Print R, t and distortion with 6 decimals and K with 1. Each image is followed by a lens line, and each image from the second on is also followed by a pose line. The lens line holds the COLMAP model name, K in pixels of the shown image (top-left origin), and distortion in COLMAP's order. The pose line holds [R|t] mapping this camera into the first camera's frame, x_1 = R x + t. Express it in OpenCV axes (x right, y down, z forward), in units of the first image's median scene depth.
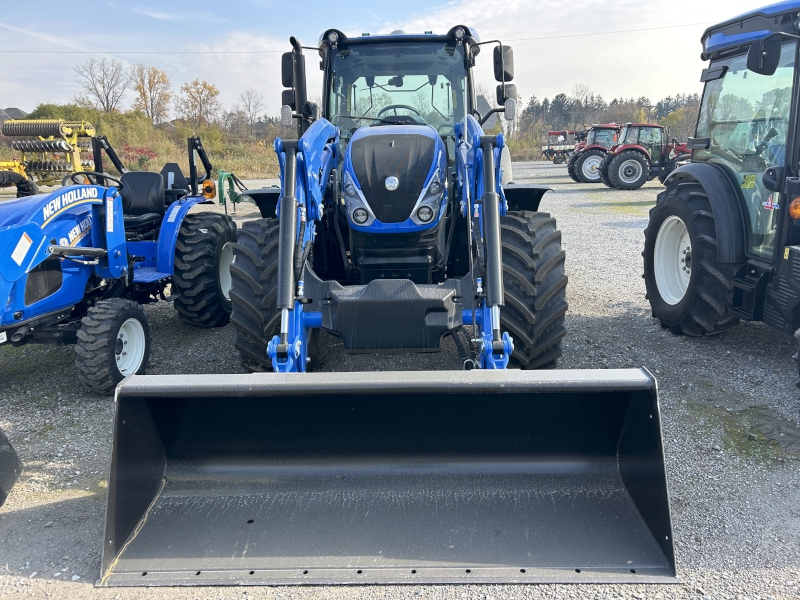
lens RADIAL K [[598.4, 0, 402.2], [0, 598.4, 303.5], [0, 0, 1]] dist [0.046493, -0.045183]
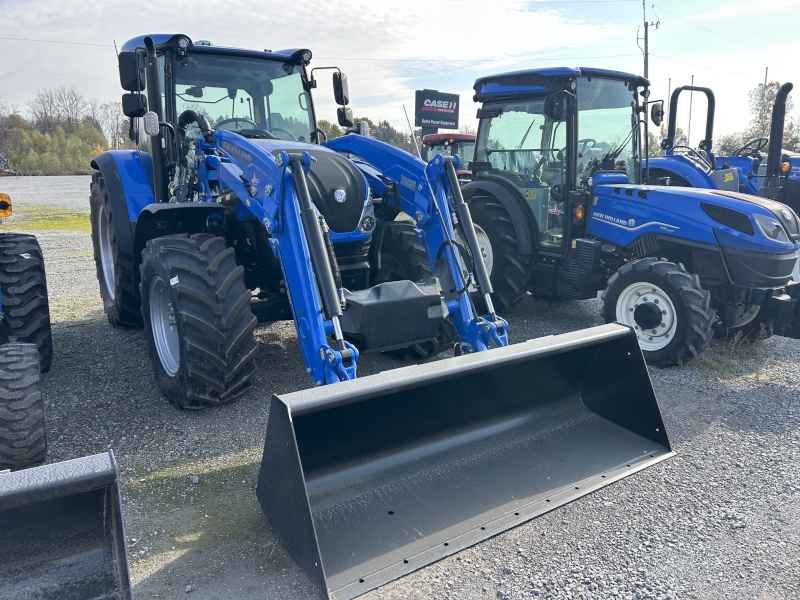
lens RADIAL K [[598.4, 0, 402.2], [0, 598.4, 303.5], [0, 0, 1]] dist [0.046493, -0.045183]
pose [[0.818464, -0.105190, 0.564847, -0.437233], [0.119153, 0.992801, 0.012233, -0.007659], [-0.562067, 0.057291, 0.825105, 0.053251]]
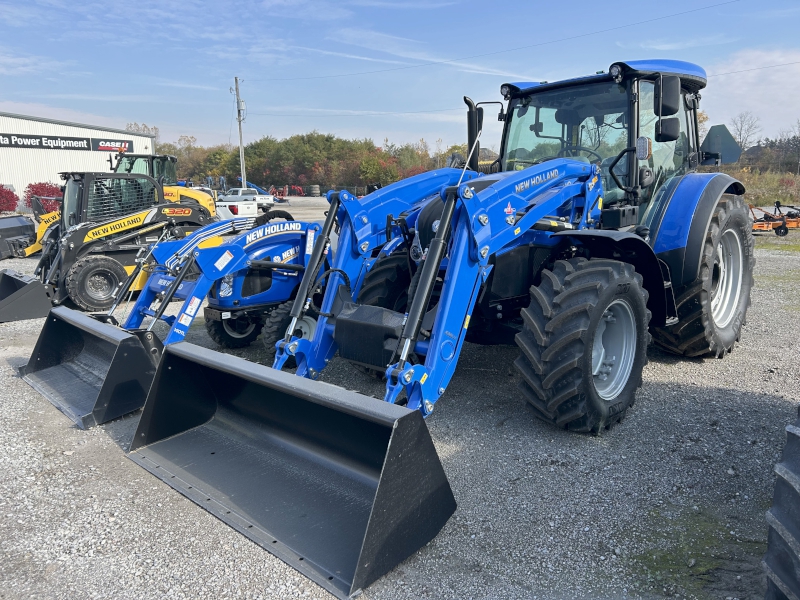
lens RADIAL K [[598.4, 0, 402.2], [0, 598.4, 303.5], [0, 0, 1]] dist [0.046493, -0.045183]
pose [[0.732447, 0.116580, -0.670769, 0.565934], [-0.147924, 0.988945, 0.010354, -0.045615], [0.664560, 0.091639, 0.741594, 0.102308]]
